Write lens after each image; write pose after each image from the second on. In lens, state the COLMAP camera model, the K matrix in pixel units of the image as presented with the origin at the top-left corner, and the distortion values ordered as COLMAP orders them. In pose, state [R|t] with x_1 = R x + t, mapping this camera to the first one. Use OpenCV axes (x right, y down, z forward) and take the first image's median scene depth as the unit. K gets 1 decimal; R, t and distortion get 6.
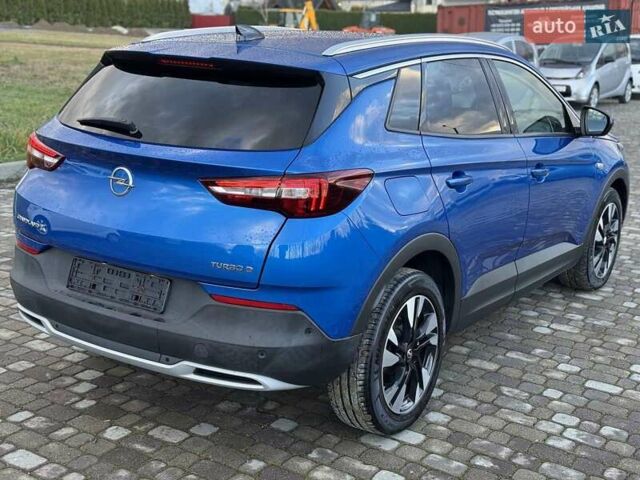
lens RADIAL K [[873.6, 0, 320.0], [0, 873.6, 240.0], [0, 0, 1]] dist [0.181320, -0.371172]
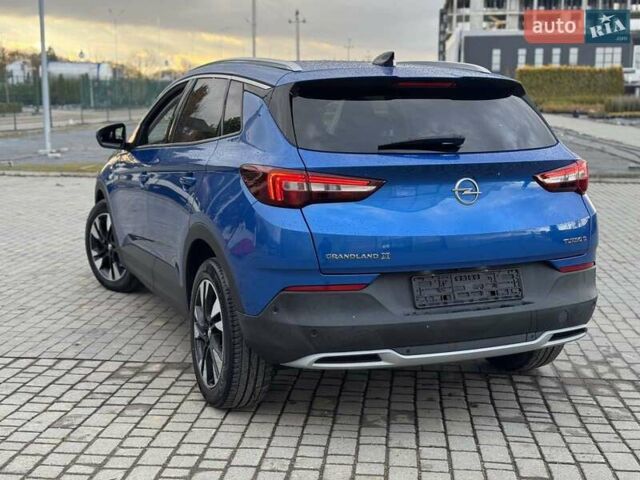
lens RADIAL K [[873.6, 0, 320.0], [0, 873.6, 240.0], [0, 0, 1]] dist [0.181320, -0.371172]
pose [[0.554877, -0.170714, 0.814228, -1.203938], [0.215487, 0.974810, 0.057533, -0.108136], [-0.803540, 0.143532, 0.577687, 0.526717]]
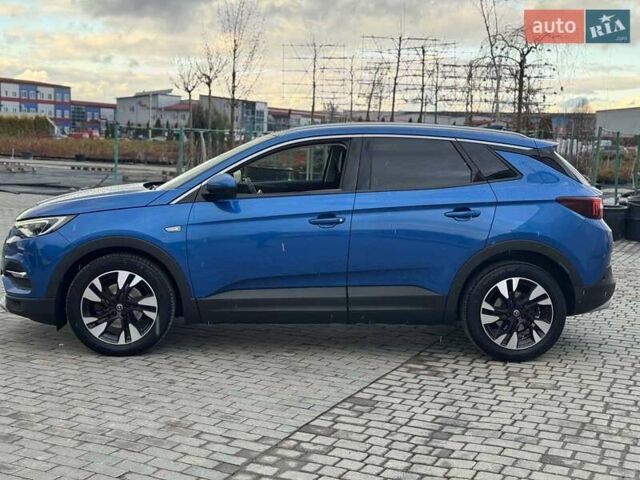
lens RADIAL K [[873.6, 0, 320.0], [0, 873.6, 240.0], [0, 0, 1]] dist [0.181320, -0.371172]
pose [[-0.624963, -0.145333, 0.767007, -1.428873], [0.121662, 0.952380, 0.279589, -0.635781], [-0.771116, 0.268048, -0.577521, 2.659048]]
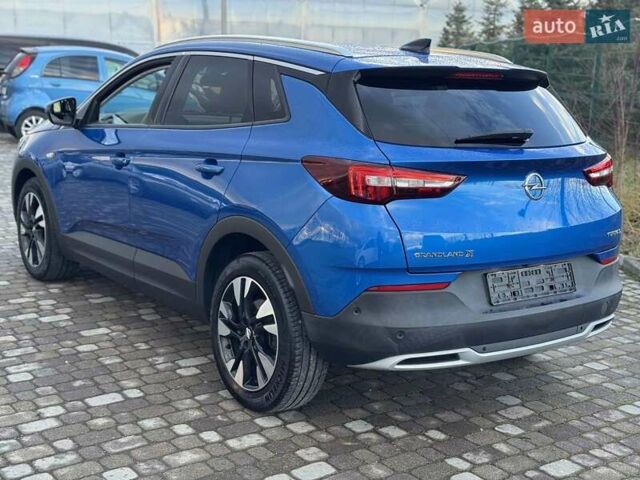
lens RADIAL K [[873.6, 0, 320.0], [0, 873.6, 240.0], [0, 0, 1]] dist [0.181320, -0.371172]
pose [[0.351715, -0.202443, 0.913955, -1.305773], [0.195527, 0.970688, 0.139765, -0.203279], [-0.915459, 0.129545, 0.380989, 0.831395]]
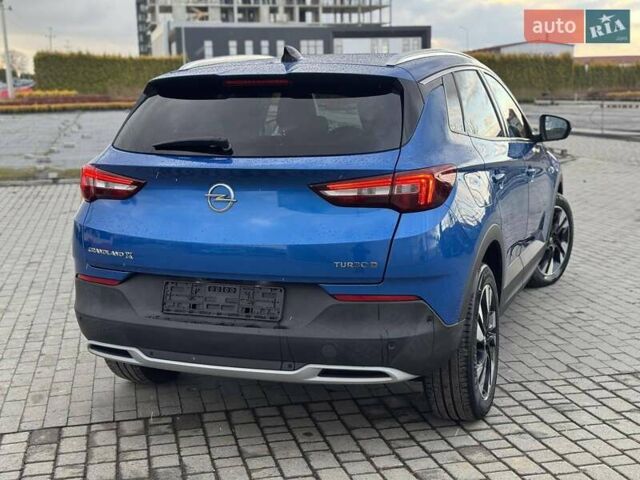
lens RADIAL K [[873.6, 0, 320.0], [0, 873.6, 240.0], [0, 0, 1]] dist [0.181320, -0.371172]
pose [[0.972167, -0.096882, 0.213321, -0.331968], [0.111090, 0.992252, -0.055625, 0.050435], [-0.206279, 0.077775, 0.975397, -0.004900]]
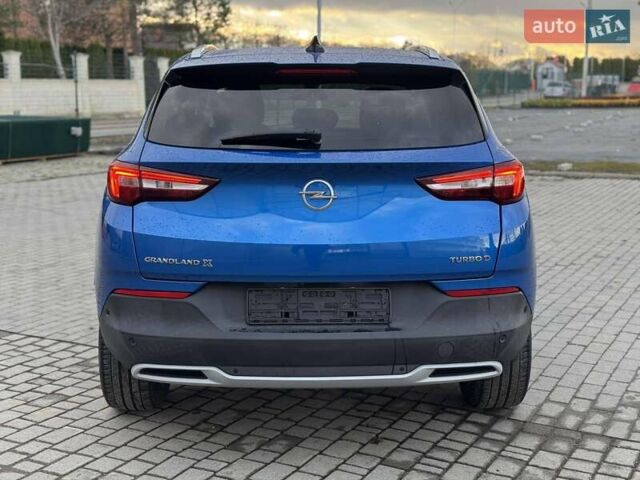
lens RADIAL K [[873.6, 0, 320.0], [0, 873.6, 240.0], [0, 0, 1]] dist [0.181320, -0.371172]
pose [[0.820231, -0.137960, 0.555147, -0.742208], [0.168780, 0.985644, -0.004430, -0.014429], [-0.546566, 0.097332, 0.831740, 0.226580]]
